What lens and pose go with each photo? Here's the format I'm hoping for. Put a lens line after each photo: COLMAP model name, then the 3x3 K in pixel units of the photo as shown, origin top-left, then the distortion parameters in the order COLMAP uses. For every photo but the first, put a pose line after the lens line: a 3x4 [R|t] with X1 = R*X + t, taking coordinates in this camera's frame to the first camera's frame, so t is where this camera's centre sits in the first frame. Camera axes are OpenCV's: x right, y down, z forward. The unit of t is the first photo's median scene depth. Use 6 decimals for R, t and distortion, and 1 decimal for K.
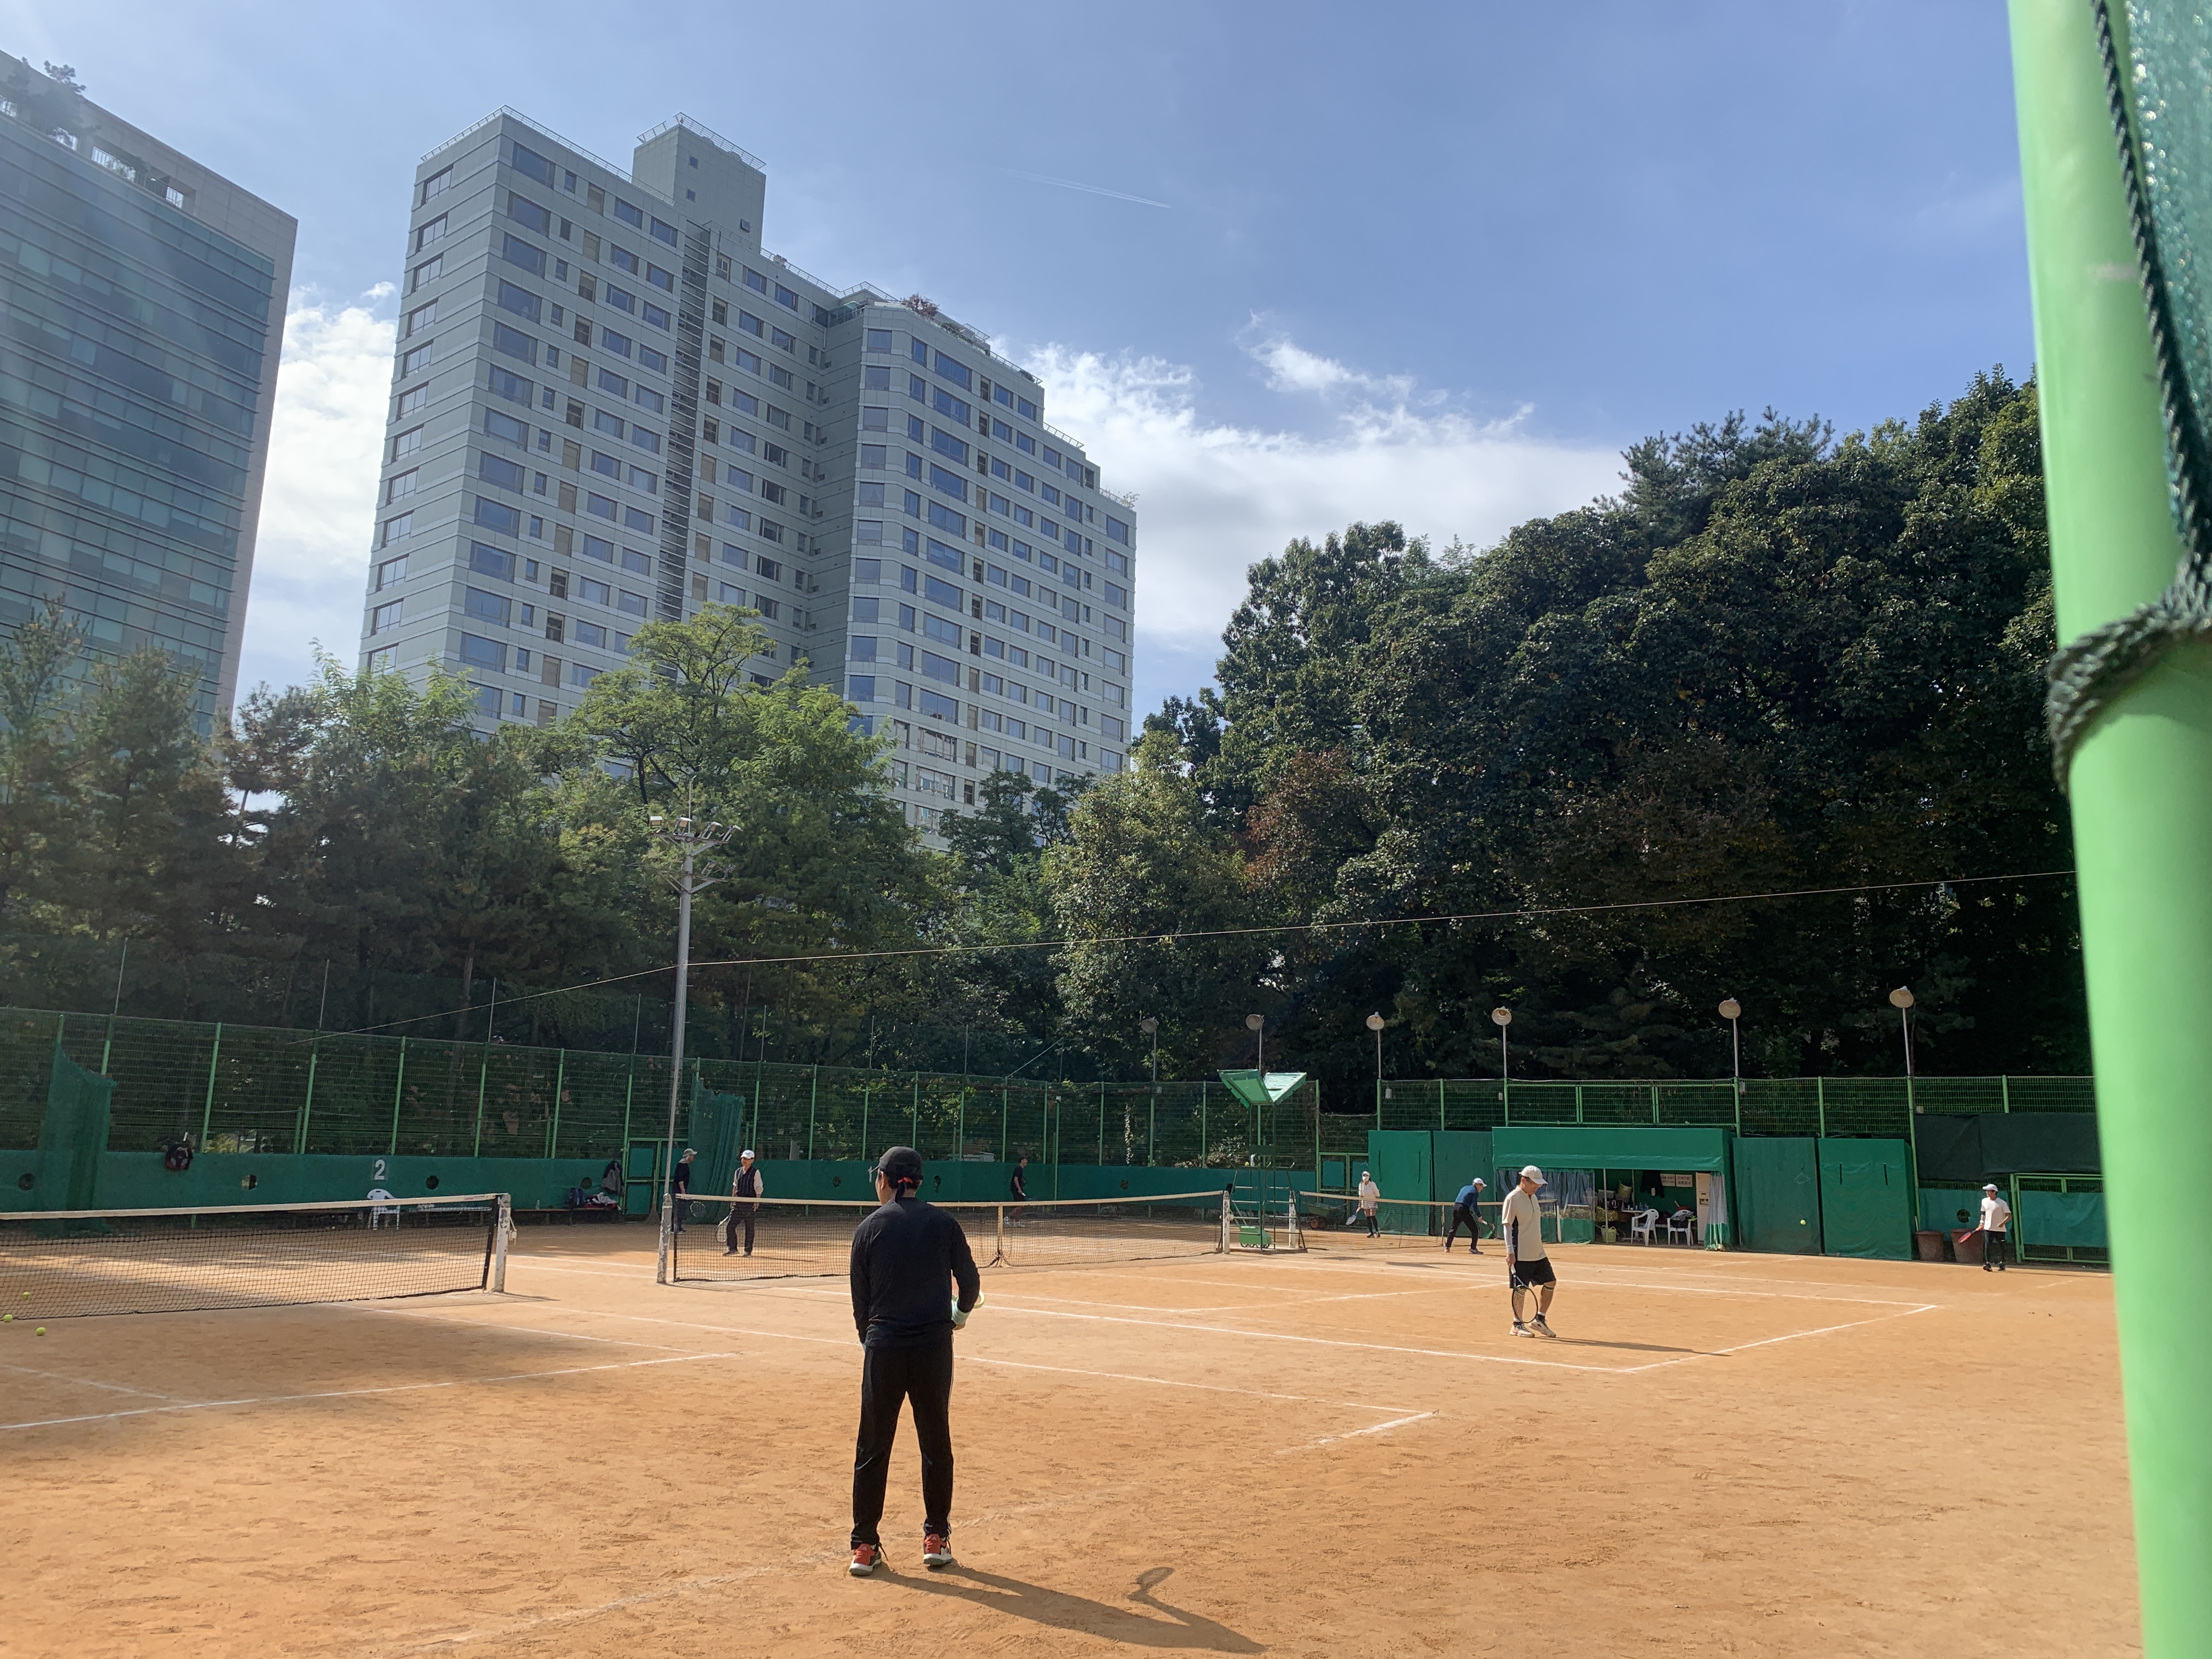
lens RADIAL K [[1717.3, 0, 1112.7], [0, 1717.3, 802.9], [0, 0, 1]] dist [0.042065, -0.029056]
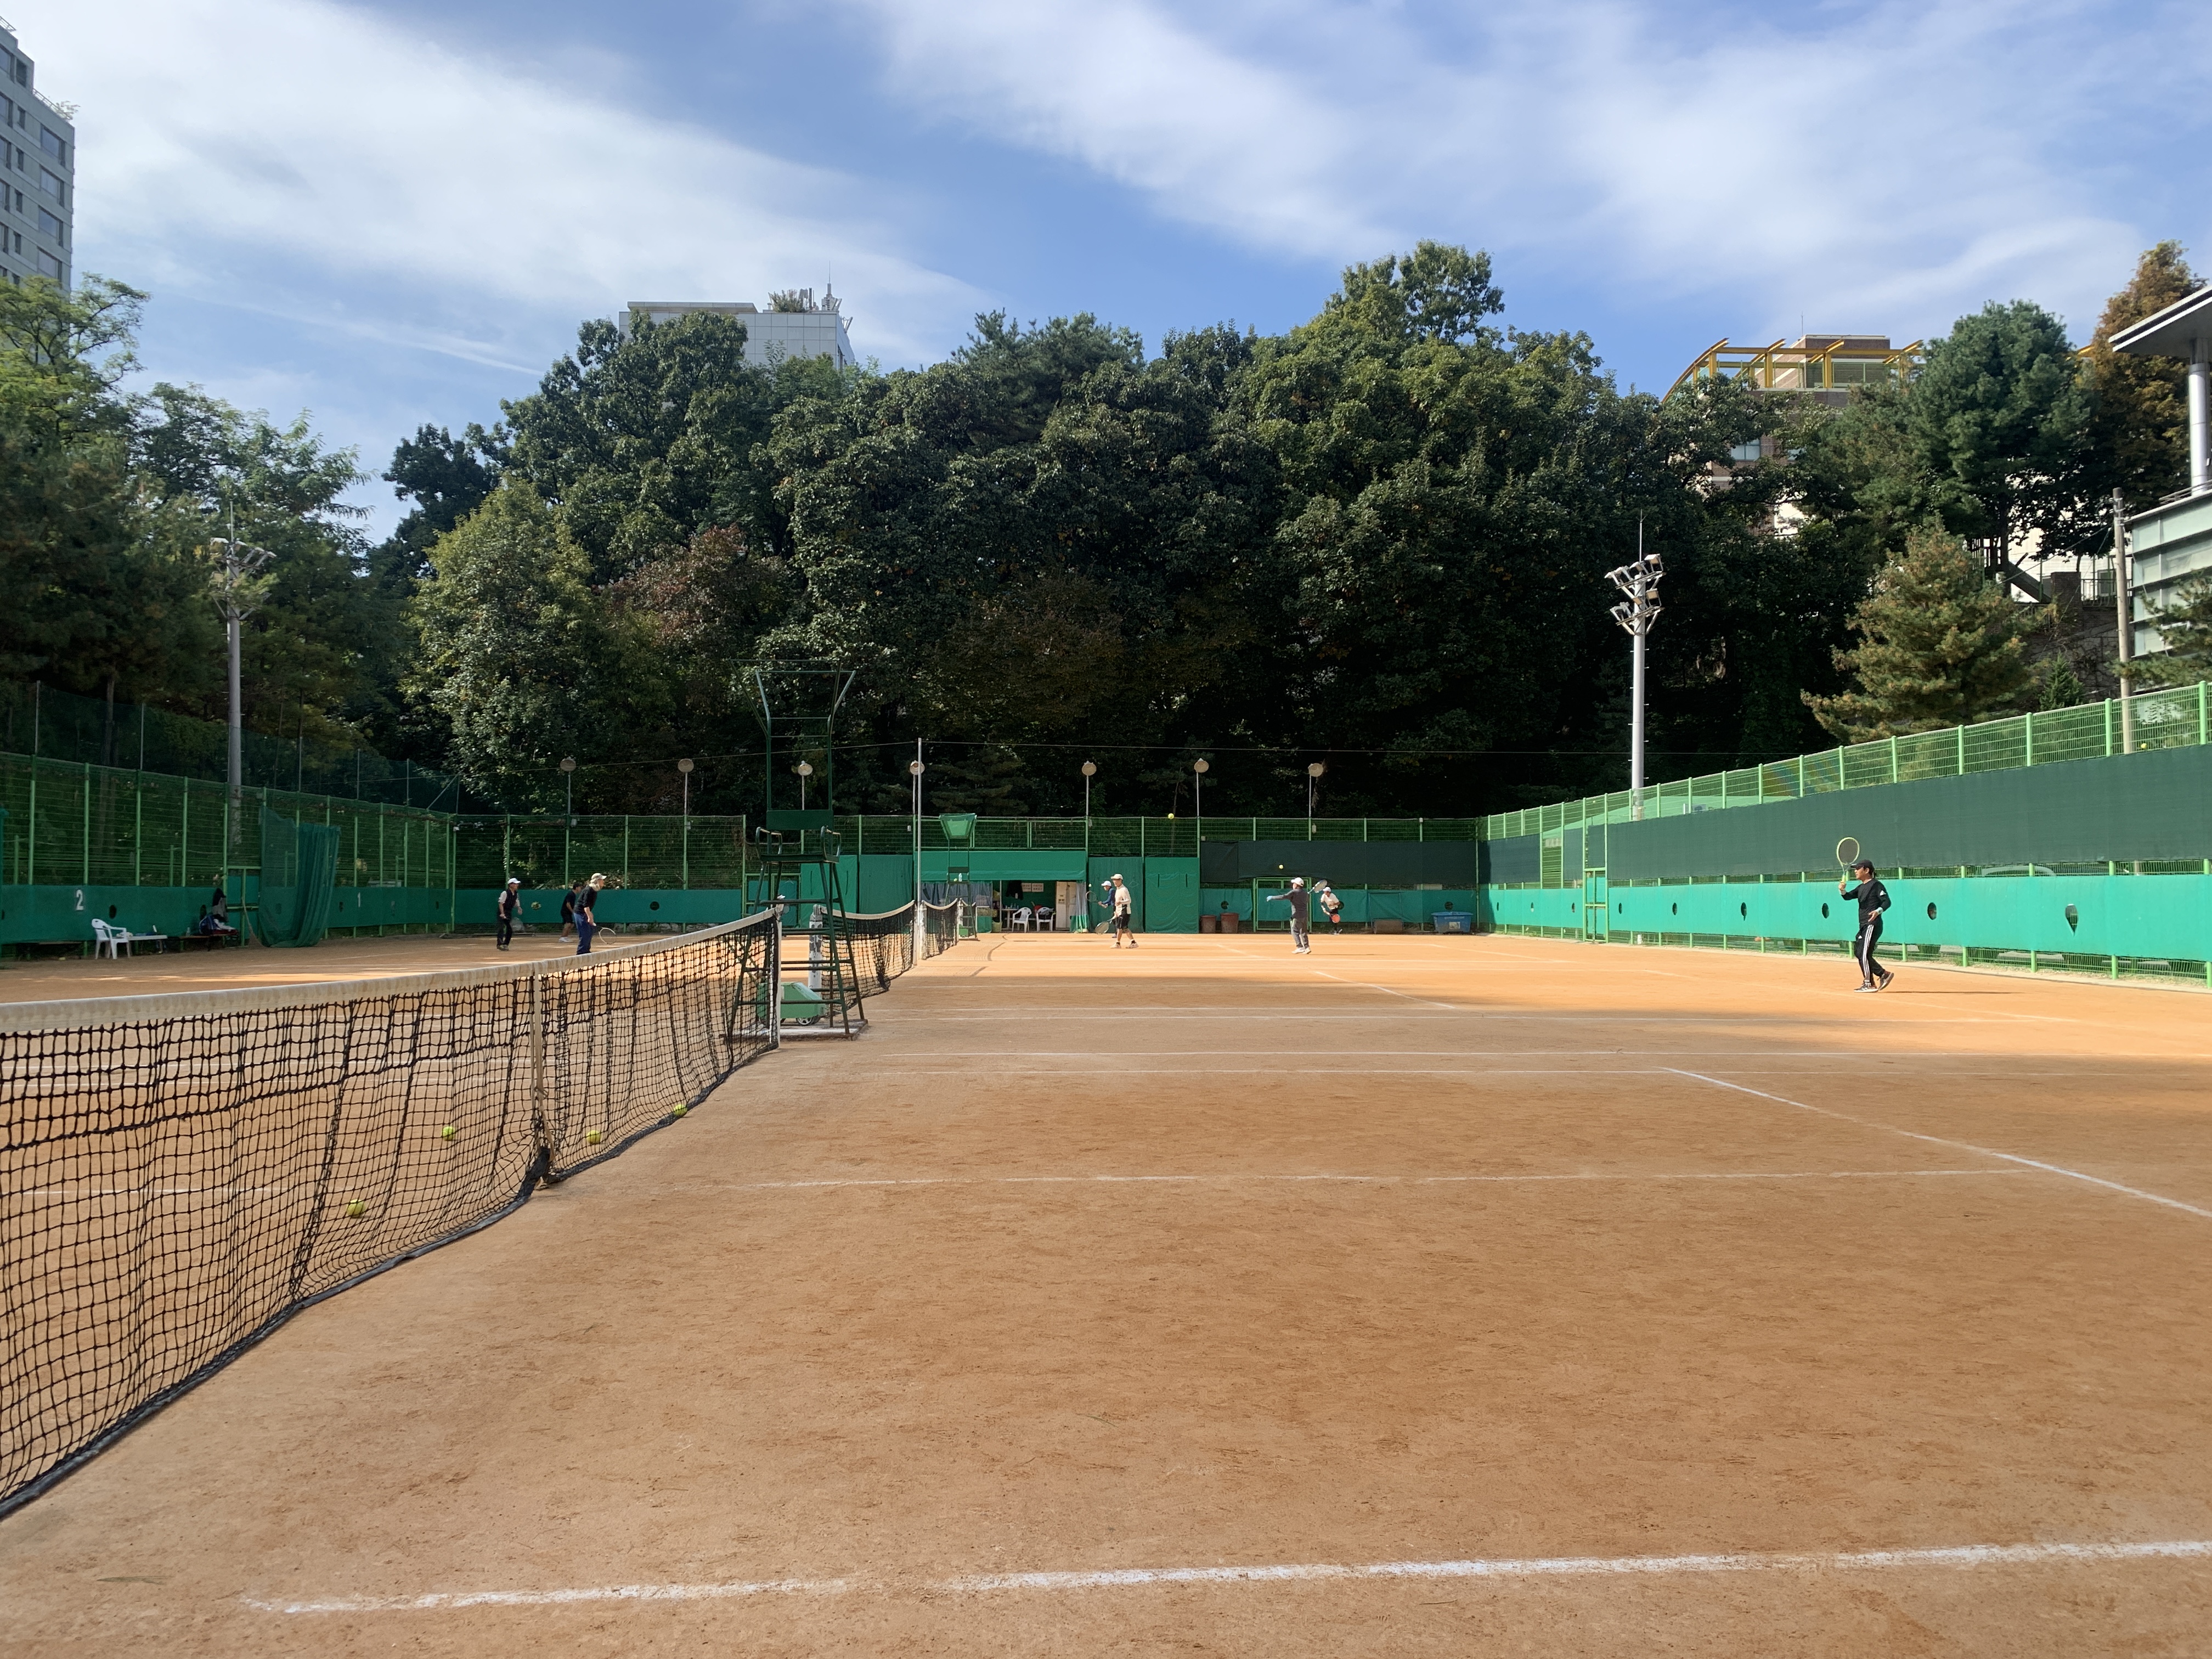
lens RADIAL K [[1757.4, 0, 1111.4], [0, 1757.4, 823.9], [0, 0, 1]] dist [0.179990, -0.315634]
pose [[0.757643, 0.006486, 0.652637, -0.217895], [-0.119127, 0.984527, 0.128509, -0.009365], [-0.641706, -0.175111, 0.746693, -0.039172]]
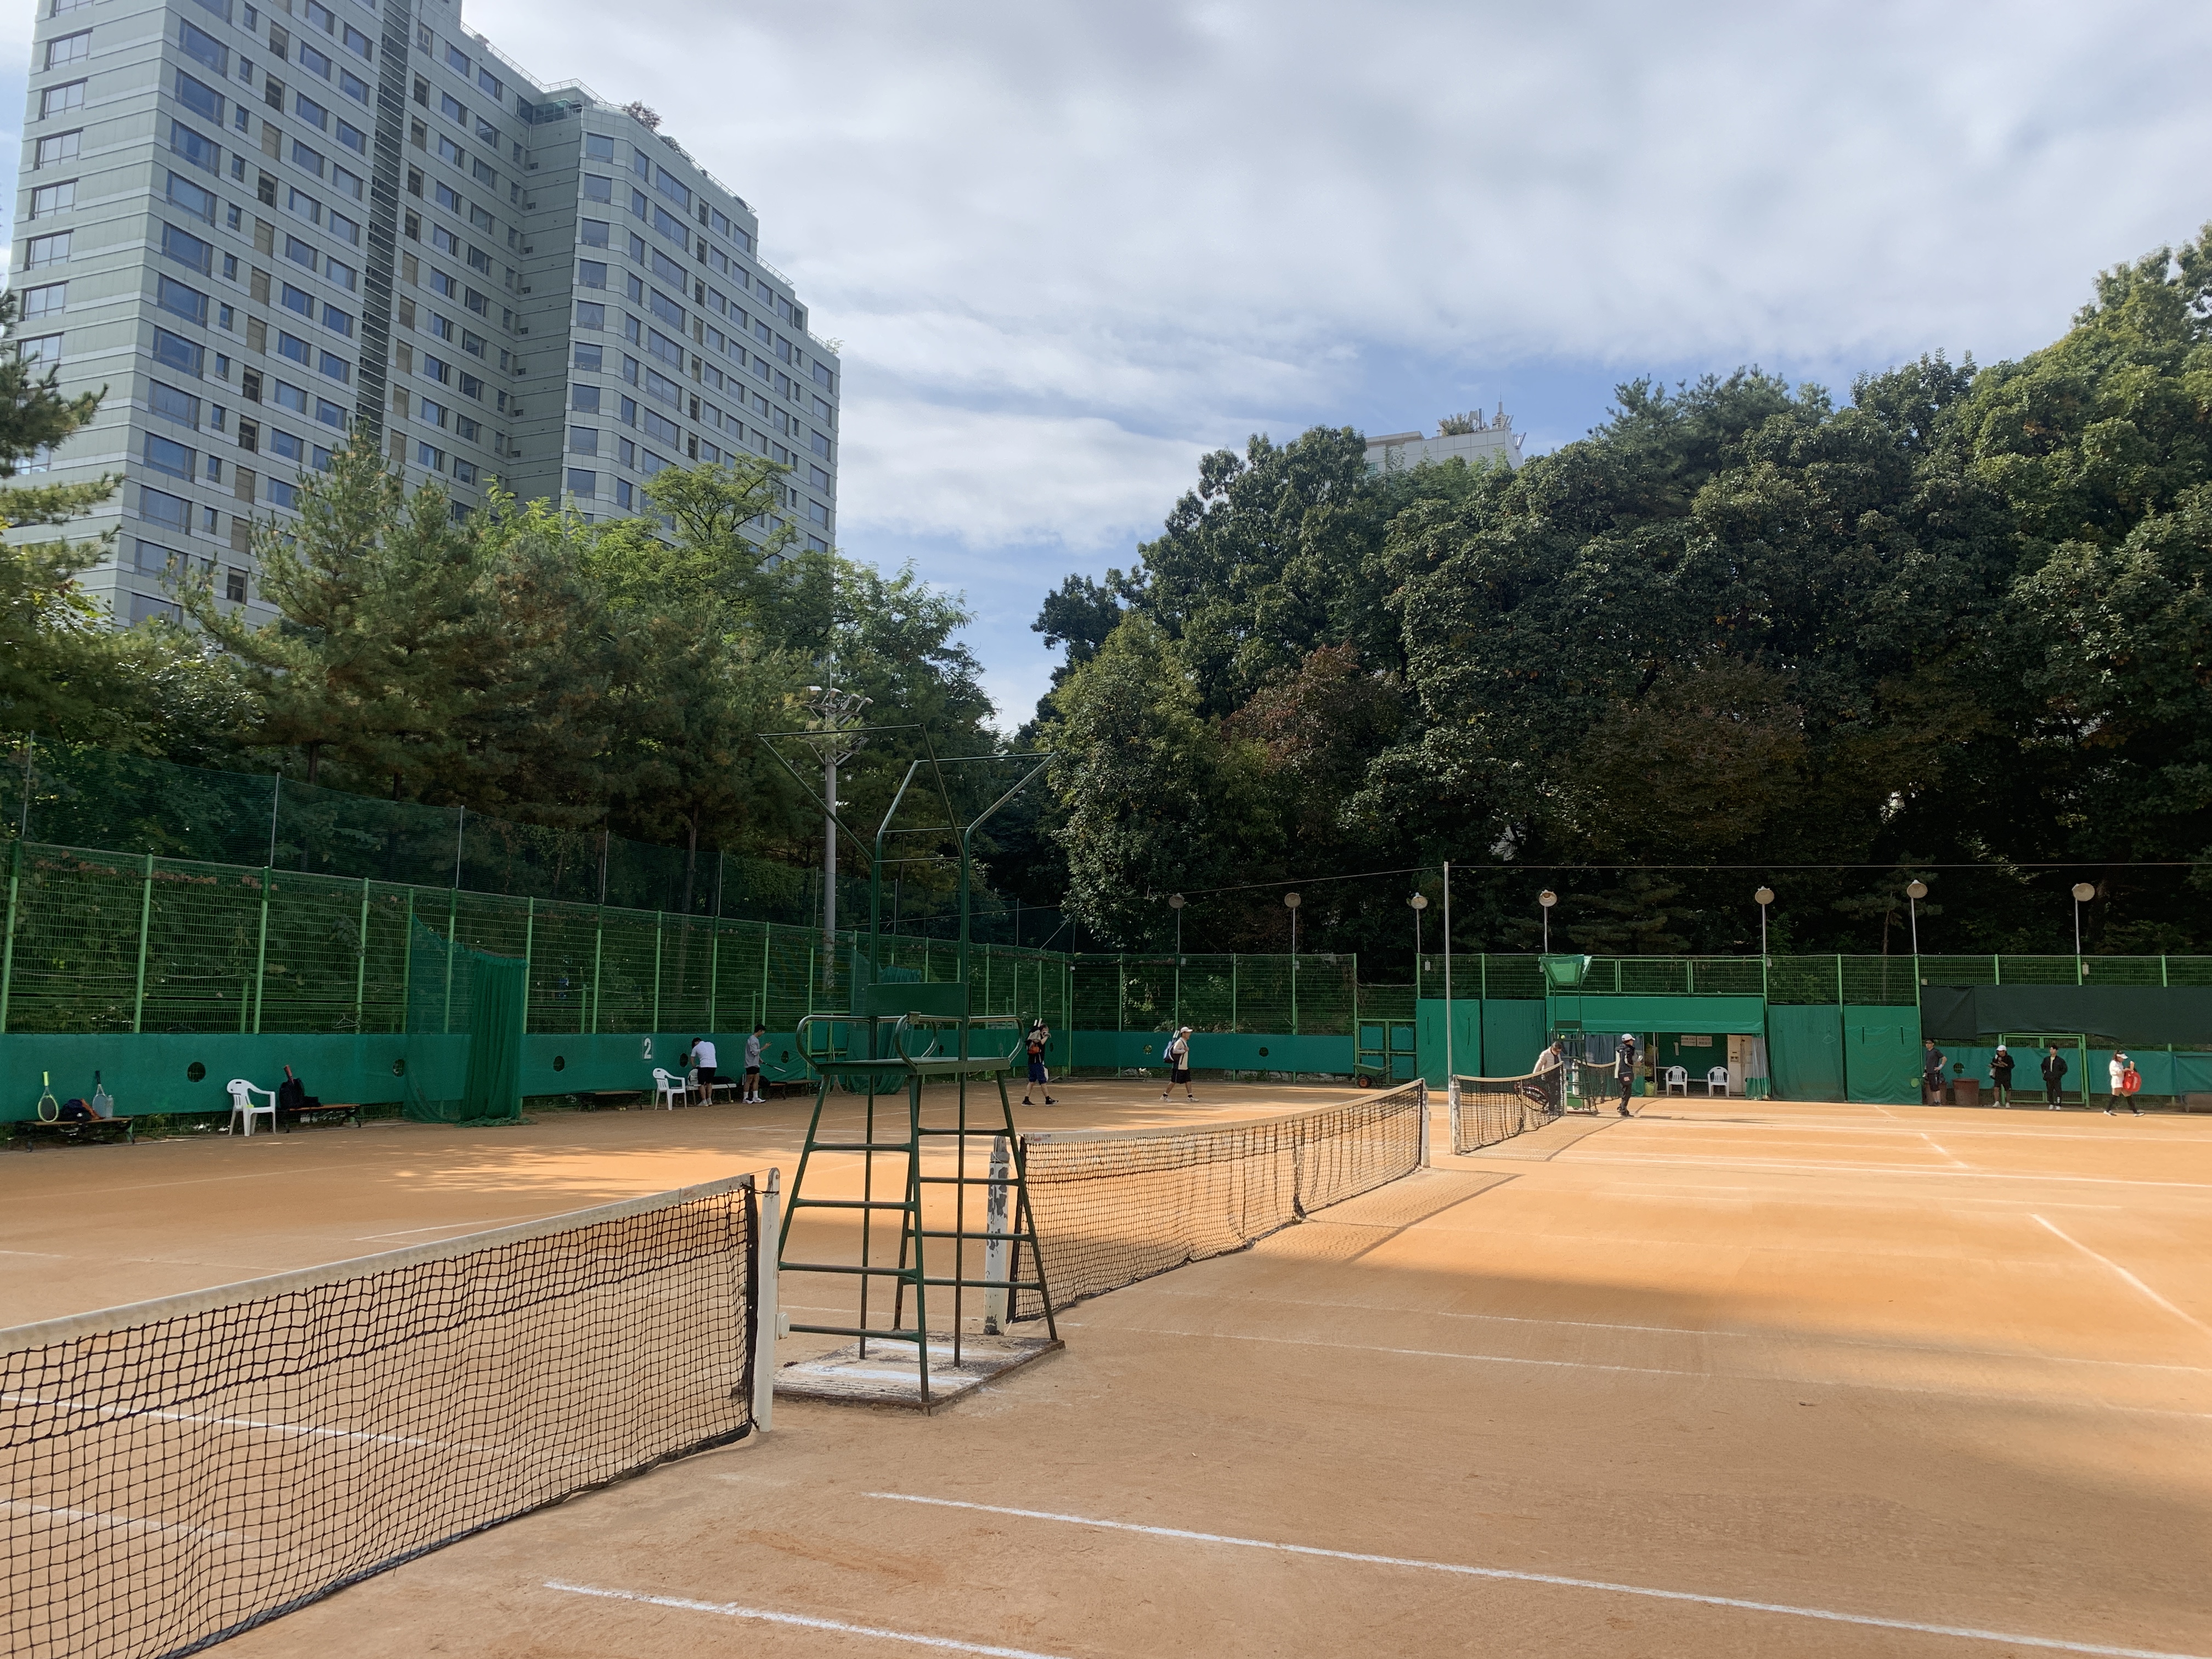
lens RADIAL K [[1717.3, 0, 1112.7], [0, 1717.3, 802.9], [0, 0, 1]] dist [0.042065, -0.029056]
pose [[0.957365, 0.027077, 0.287609, -0.151570], [-0.050967, 0.995812, 0.075906, -0.003518], [-0.284349, -0.087329, 0.954735, 0.006650]]
